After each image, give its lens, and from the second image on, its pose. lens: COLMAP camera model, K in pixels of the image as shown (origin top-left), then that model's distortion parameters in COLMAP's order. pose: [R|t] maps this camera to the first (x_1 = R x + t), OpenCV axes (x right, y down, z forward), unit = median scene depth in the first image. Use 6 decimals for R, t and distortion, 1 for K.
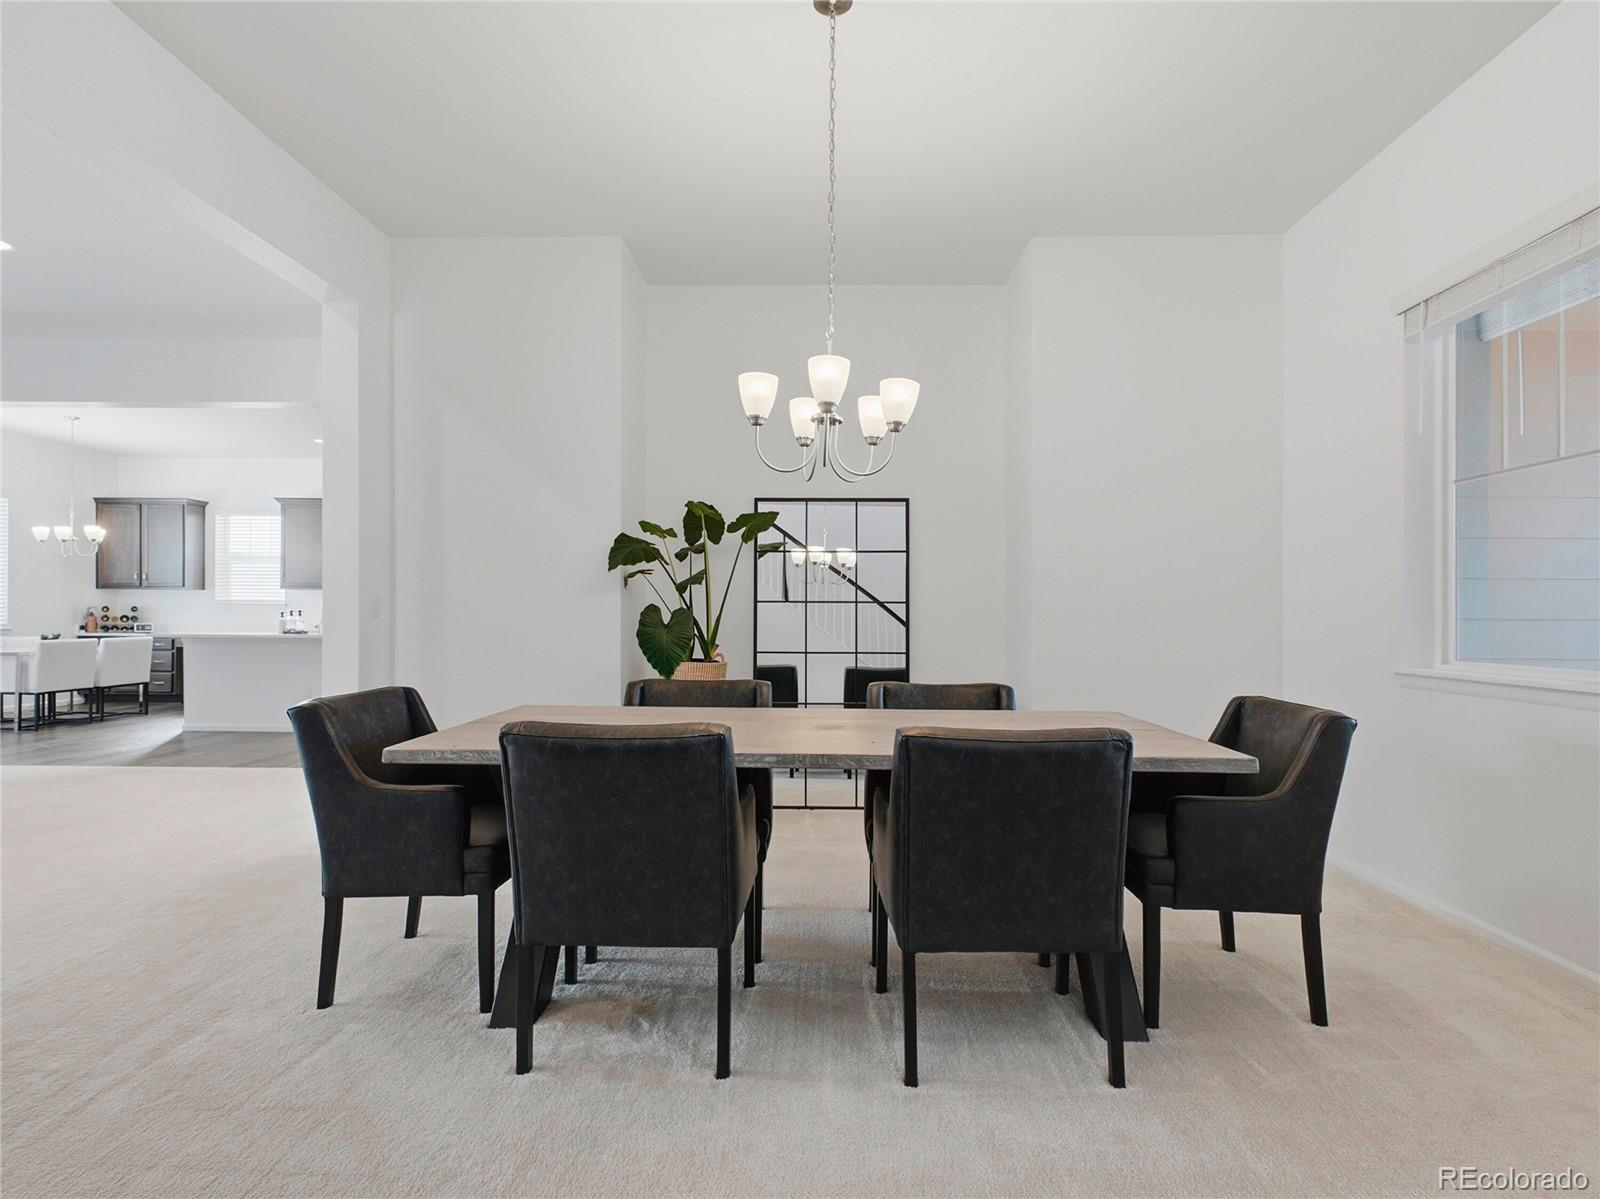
lens RADIAL K [[803.8, 0, 800.0], [0, 803.8, 599.5], [0, 0, 1]] dist [0.001116, -0.000715]
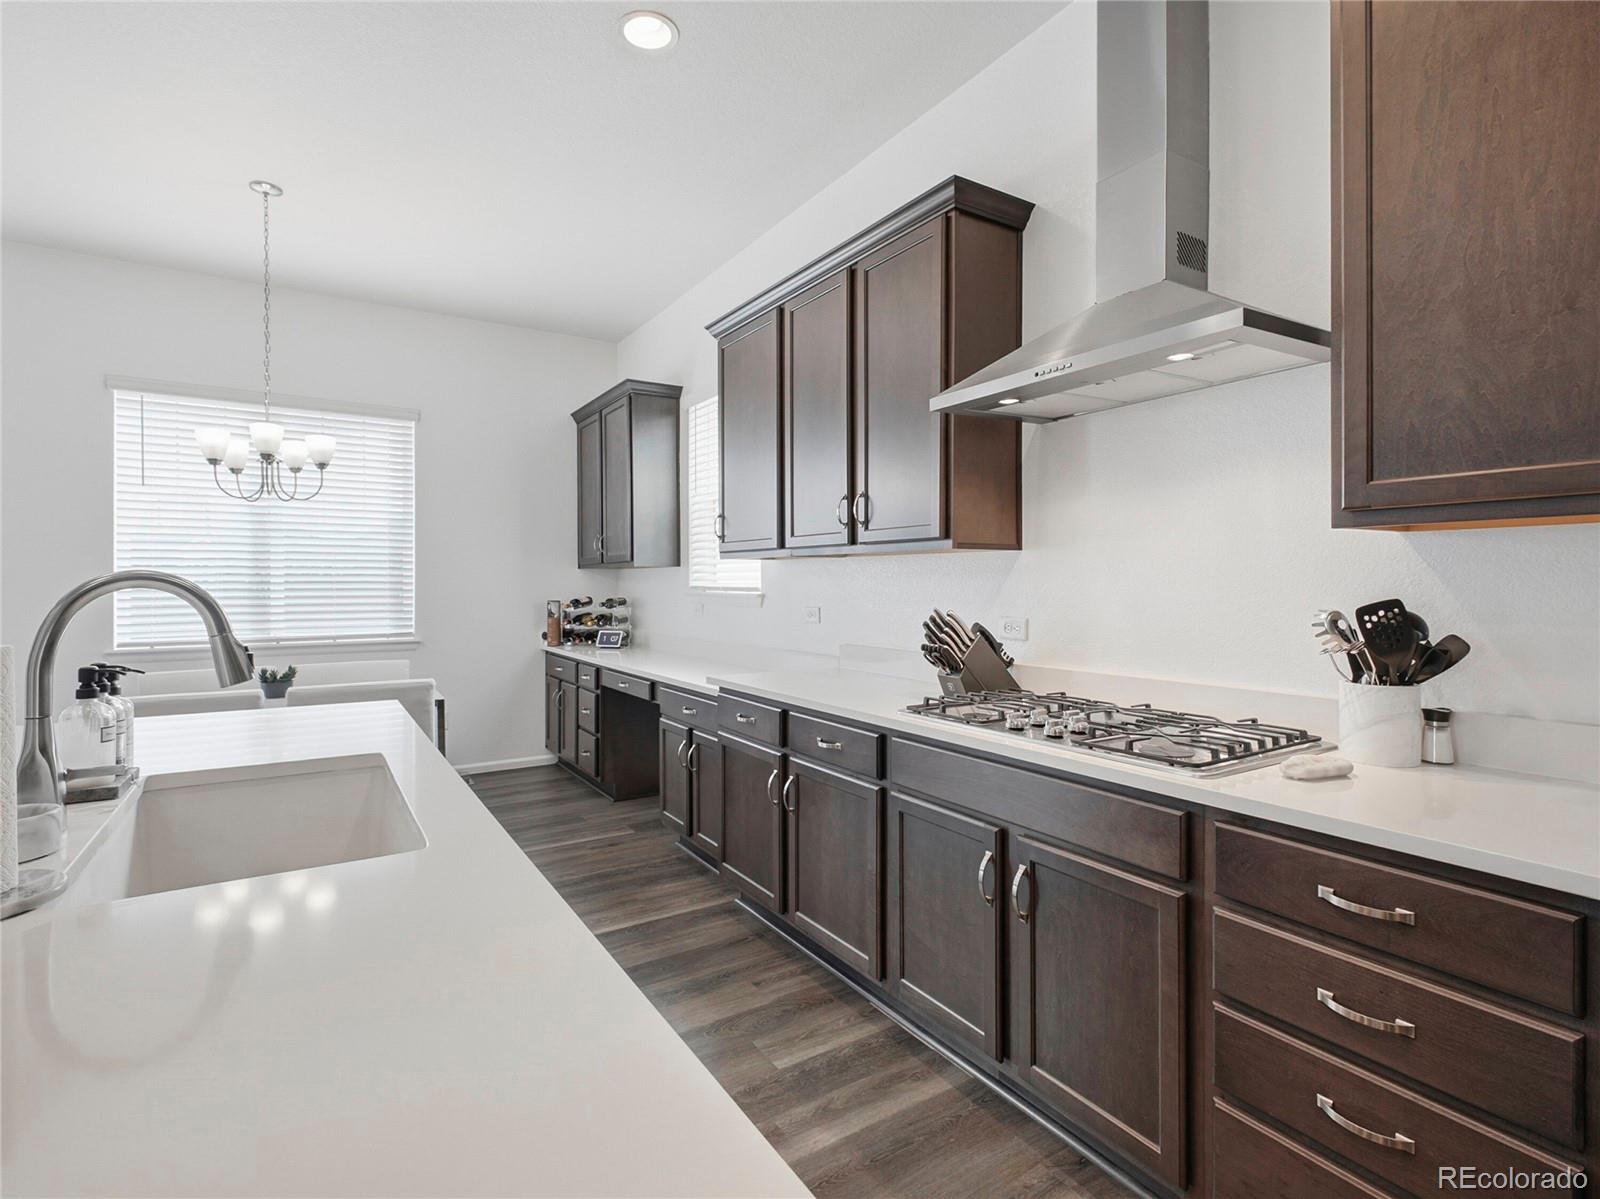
lens RADIAL K [[785.3, 0, 800.0], [0, 785.3, 599.5], [0, 0, 1]] dist [0.002962, 0.000296]
pose [[0.551718, 0.011323, -0.833954, -0.305405], [0.013472, 0.999656, 0.022486, -0.001545], [0.833922, -0.023641, 0.551376, 0.814785]]
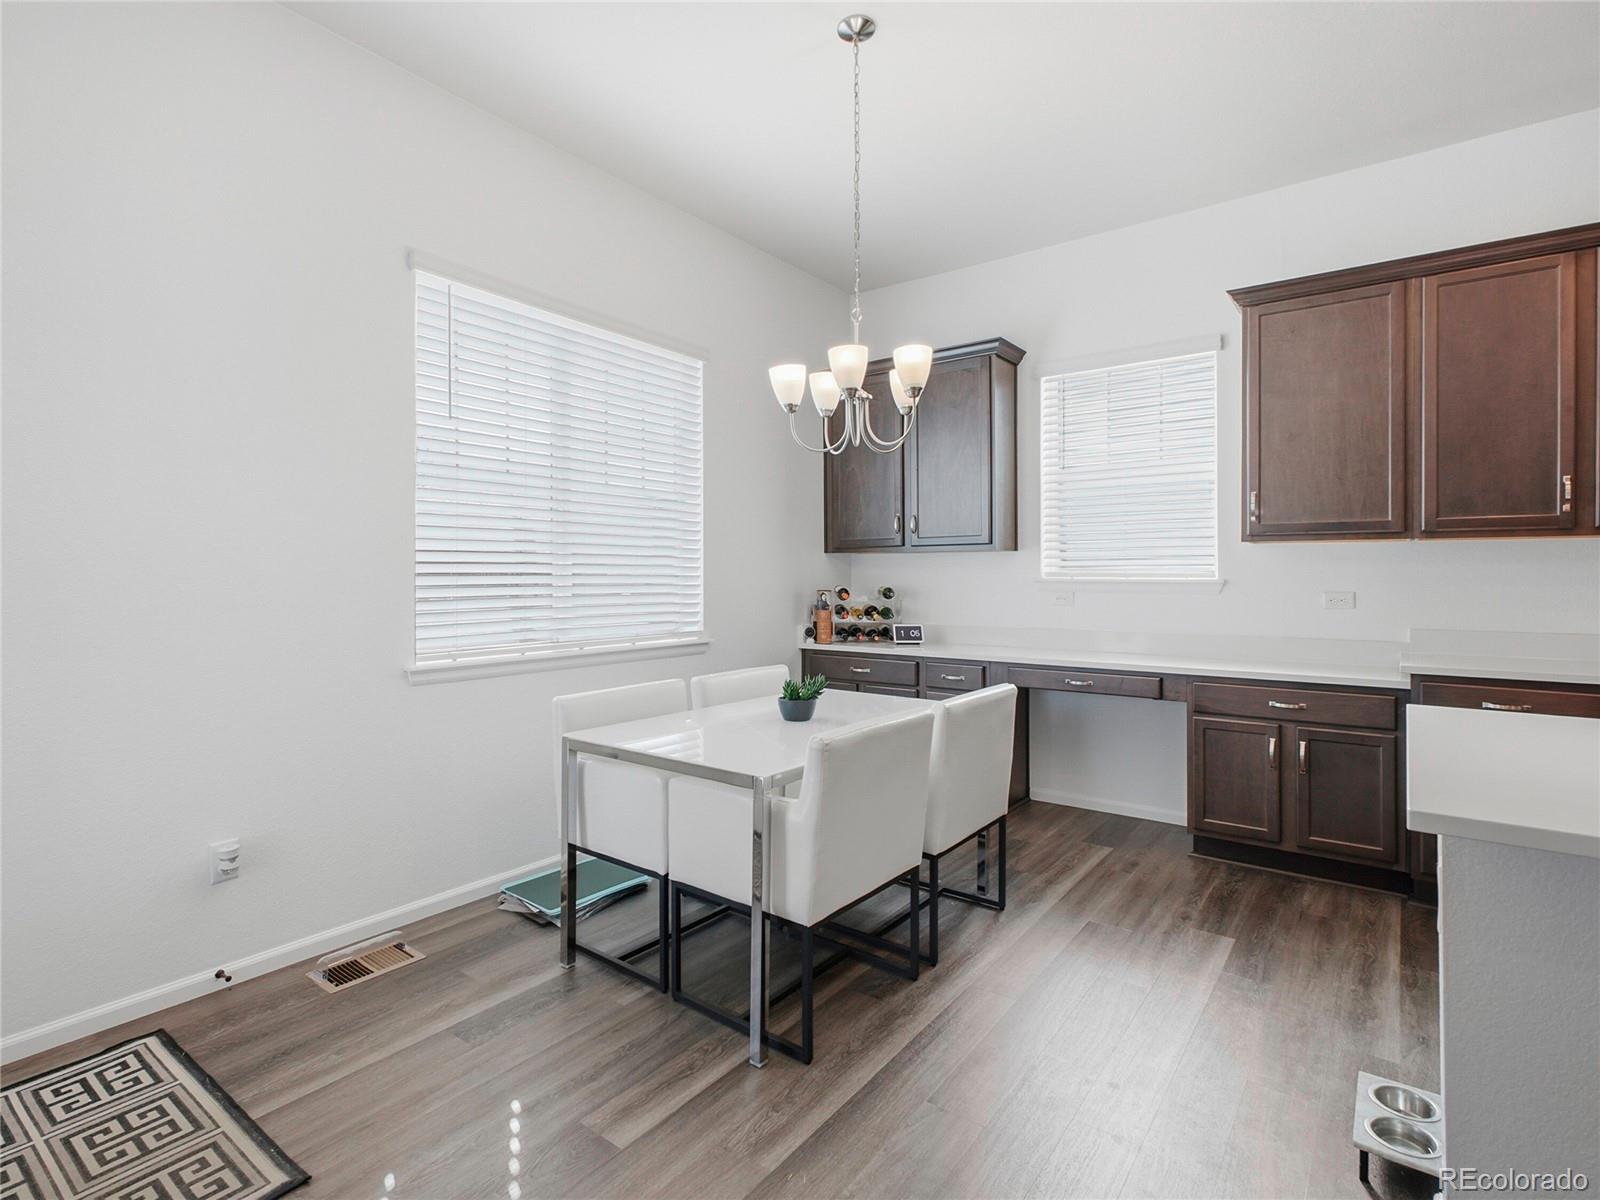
lens RADIAL K [[803.8, 0, 800.0], [0, 803.8, 600.0], [0, 0, 1]] dist [0.001116, -0.000715]
pose [[0.807674, 0.012848, -0.589489, -0.591501], [0.010362, 0.999299, 0.035977, -0.002141], [0.589538, -0.035166, 0.806975, 0.584515]]
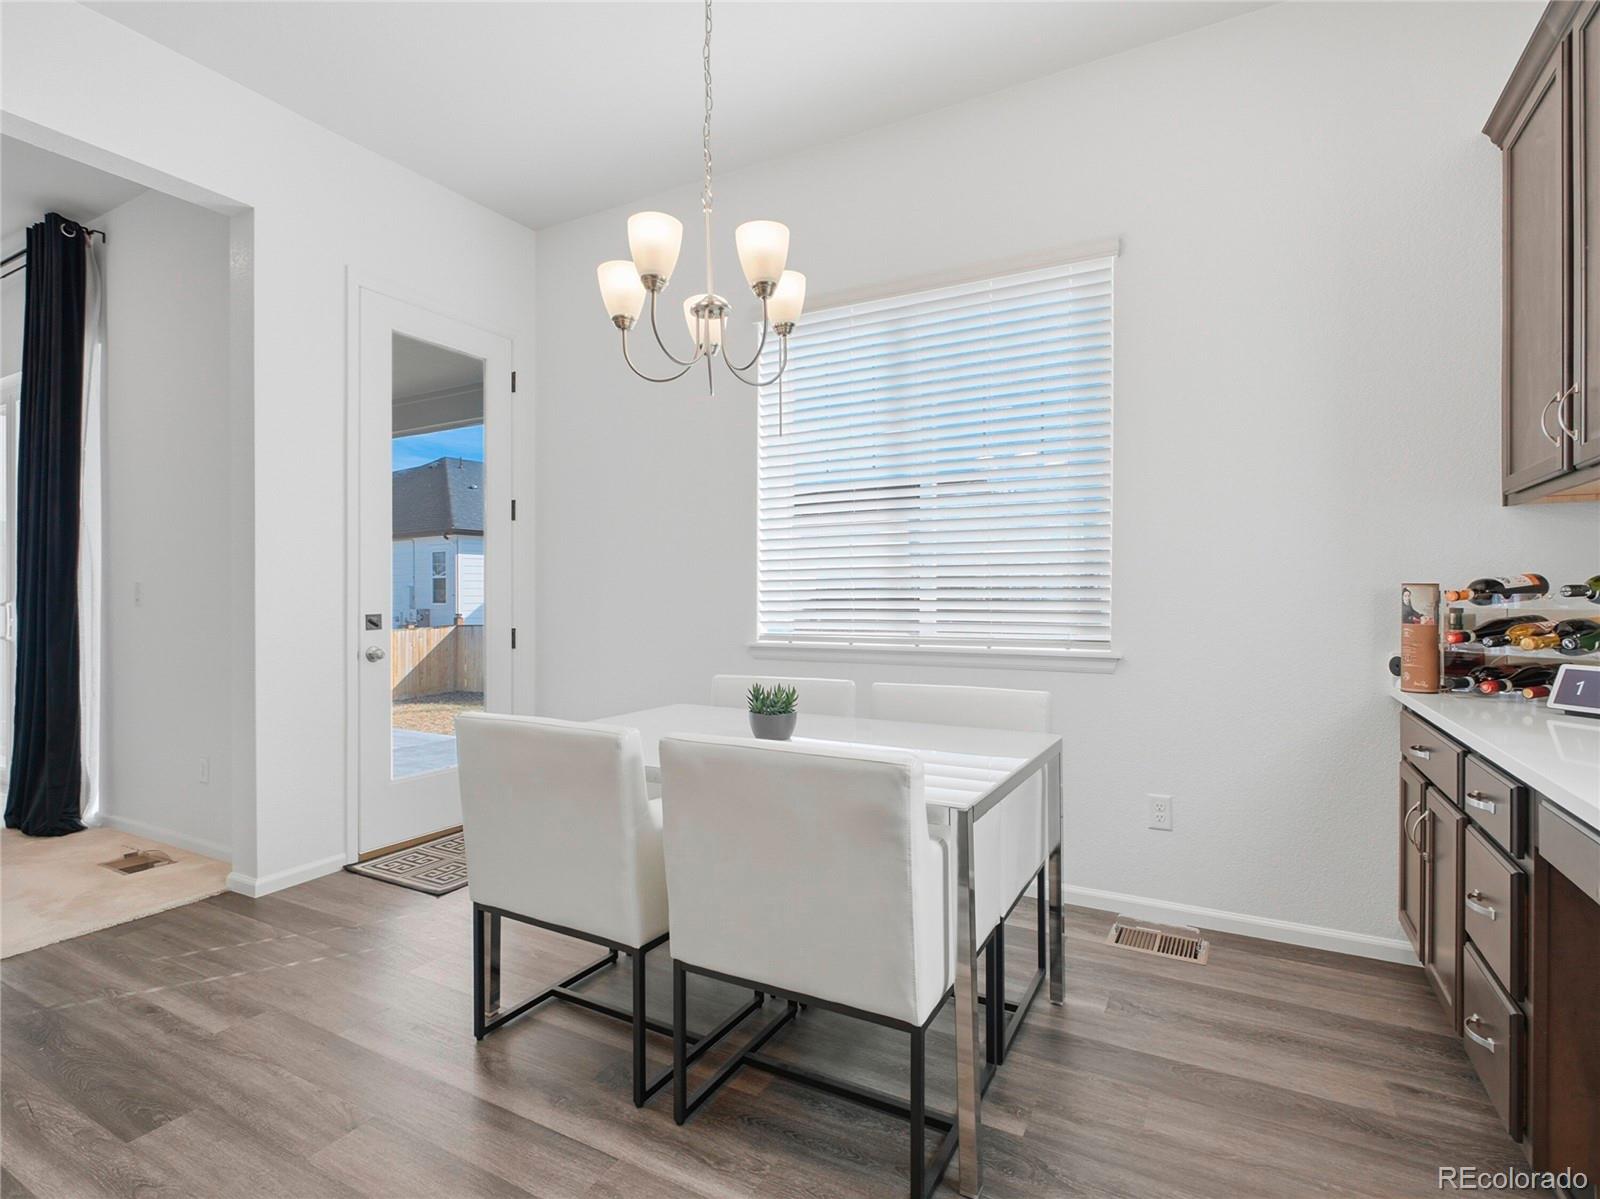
lens RADIAL K [[785.3, 0, 800.0], [0, 785.3, 599.5], [0, 0, 1]] dist [0.002962, 0.000296]
pose [[-0.462799, -0.000225, -0.886463, -0.572207], [0.008348, 0.999955, -0.004612, 0.013514], [0.886424, -0.009535, -0.462776, 0.920208]]
